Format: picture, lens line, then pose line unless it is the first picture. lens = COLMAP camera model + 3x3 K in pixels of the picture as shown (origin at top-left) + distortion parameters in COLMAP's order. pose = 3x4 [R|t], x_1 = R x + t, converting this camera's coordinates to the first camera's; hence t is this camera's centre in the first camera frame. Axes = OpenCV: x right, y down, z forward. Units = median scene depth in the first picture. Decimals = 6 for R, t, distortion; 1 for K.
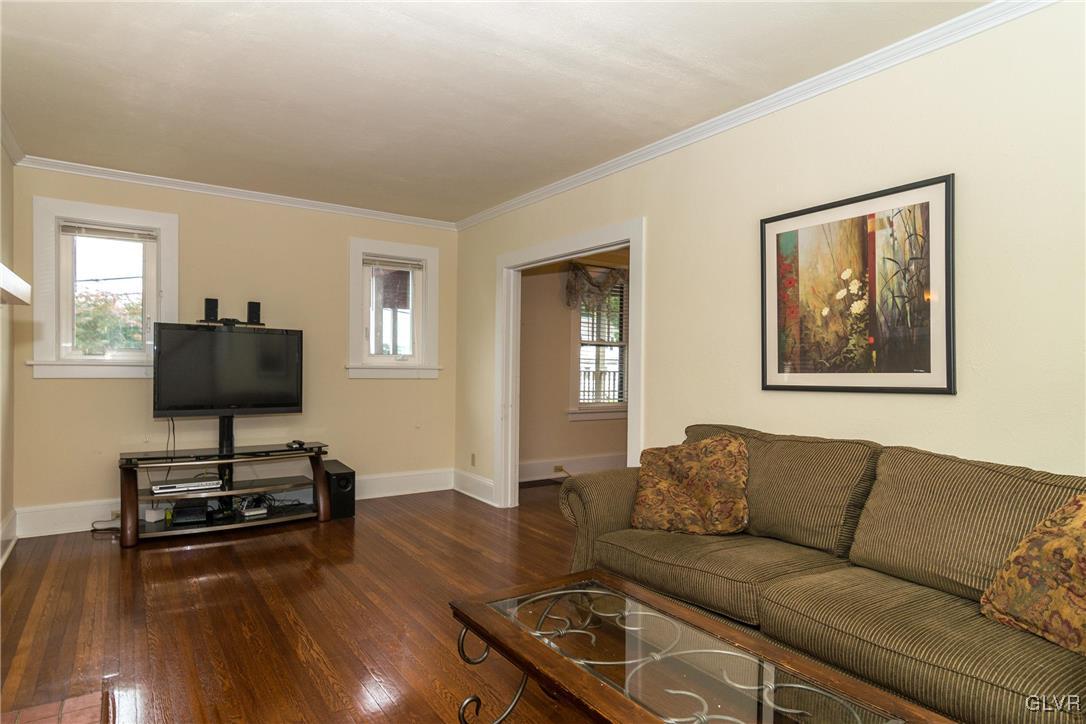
lens RADIAL K [[602.3, 0, 539.2], [0, 602.3, 369.2], [0, 0, 1]] dist [0.002238, -0.000063]
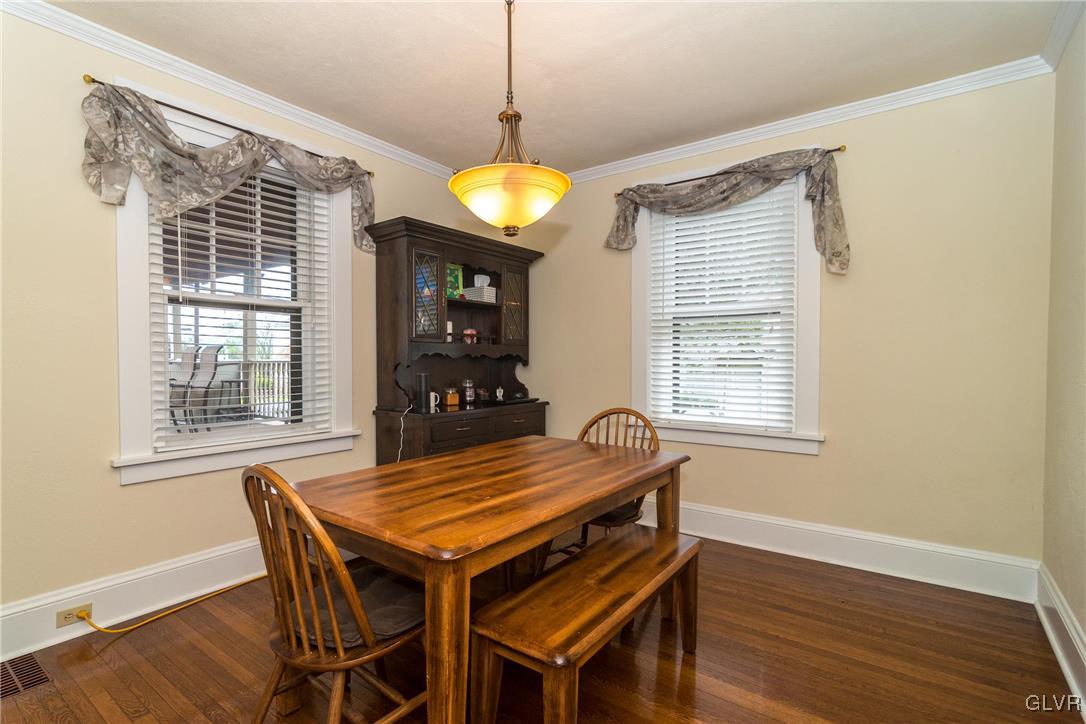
lens RADIAL K [[527.9, 0, 544.1], [0, 527.9, 362.8], [0, 0, 1]] dist [-0.000398, -0.002299]
pose [[0.946283, -0.008953, 0.323216, 0.208054], [0.004910, 0.999899, 0.013322, -0.000474], [-0.323302, -0.011019, 0.946232, 0.578646]]
